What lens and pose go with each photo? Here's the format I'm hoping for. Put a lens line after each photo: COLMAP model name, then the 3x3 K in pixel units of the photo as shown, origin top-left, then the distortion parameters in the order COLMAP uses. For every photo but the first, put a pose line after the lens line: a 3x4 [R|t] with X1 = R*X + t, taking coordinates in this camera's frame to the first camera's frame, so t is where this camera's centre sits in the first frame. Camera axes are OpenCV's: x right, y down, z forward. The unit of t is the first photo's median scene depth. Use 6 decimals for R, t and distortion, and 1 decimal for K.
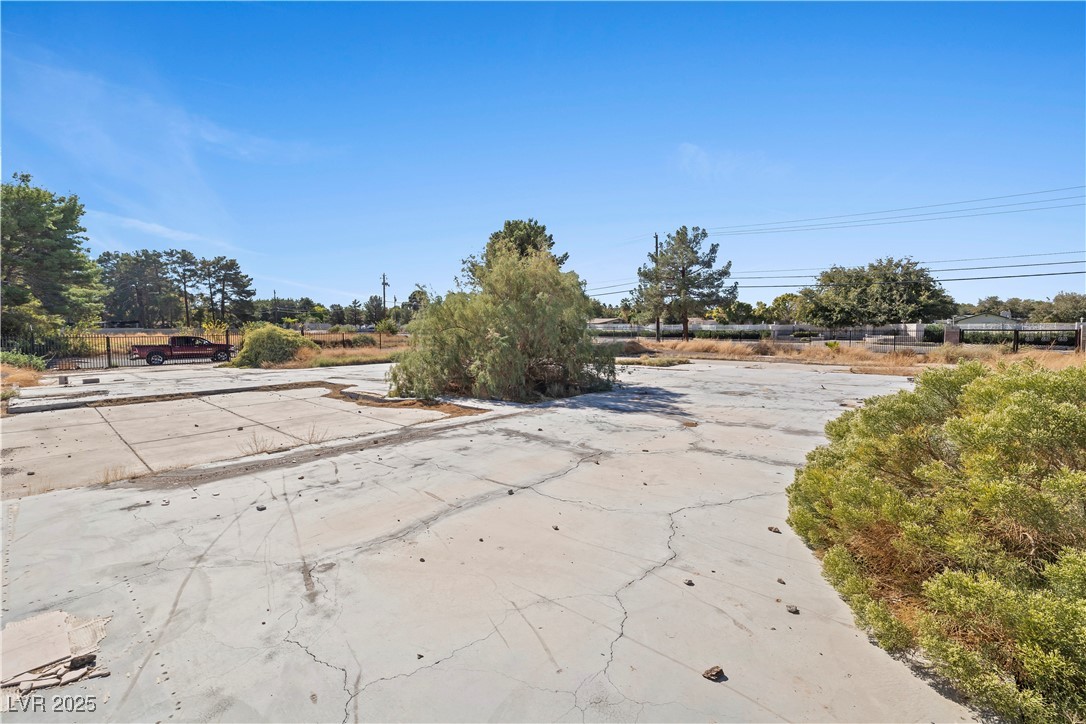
lens RADIAL K [[460.5, 0, 538.9], [0, 460.5, 356.0], [0, 0, 1]] dist [0.001505, 0.000033]
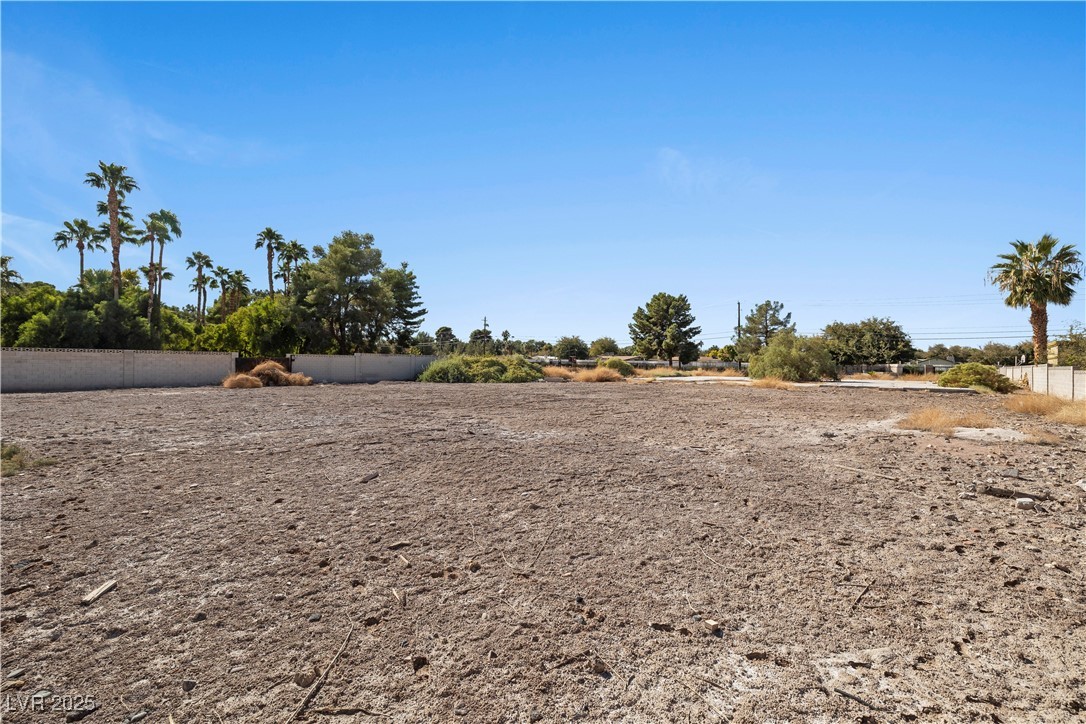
lens RADIAL K [[471.6, 0, 542.3], [0, 471.6, 367.5], [0, 0, 1]] dist [0.000818, 0.000153]
pose [[0.996469, 0.017265, 0.082167, -0.401836], [-0.012842, 0.998456, -0.054051, 0.034255], [-0.082973, 0.052805, 0.995152, -0.374093]]
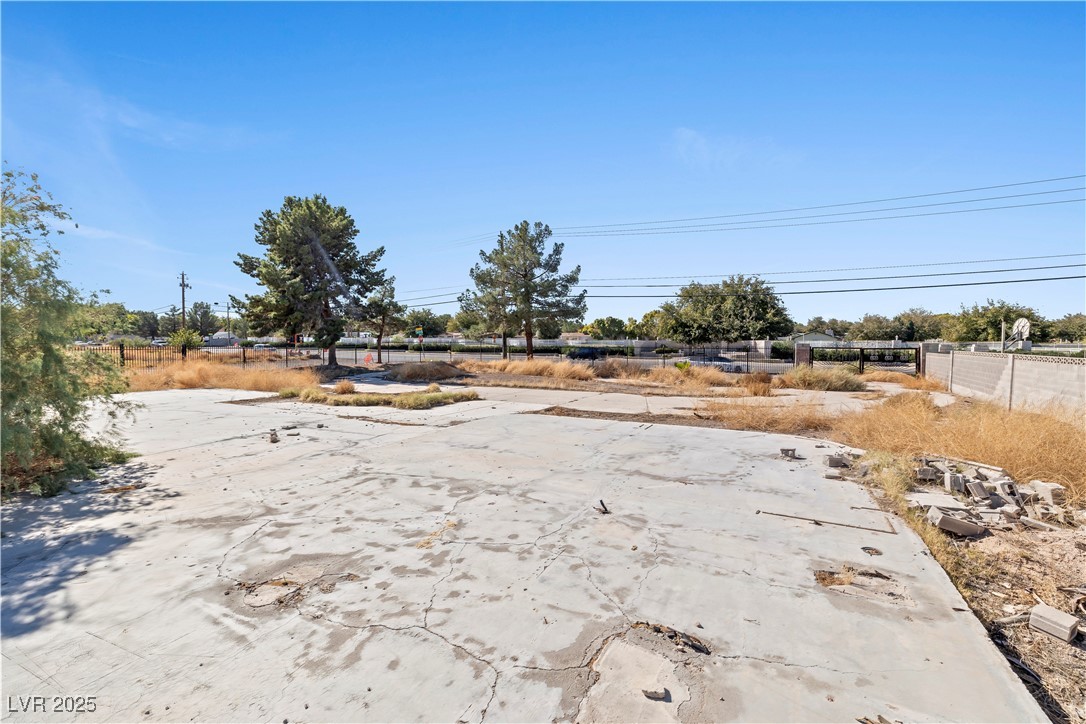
lens RADIAL K [[460.1, 0, 543.0], [0, 460.1, 362.0], [0, 0, 1]] dist [0.000078, 0.000065]
pose [[0.970303, -0.005218, 0.241835, 0.097263], [0.009711, 0.999802, -0.017391, -0.009223], [-0.241696, 0.019223, 0.970162, 0.131119]]
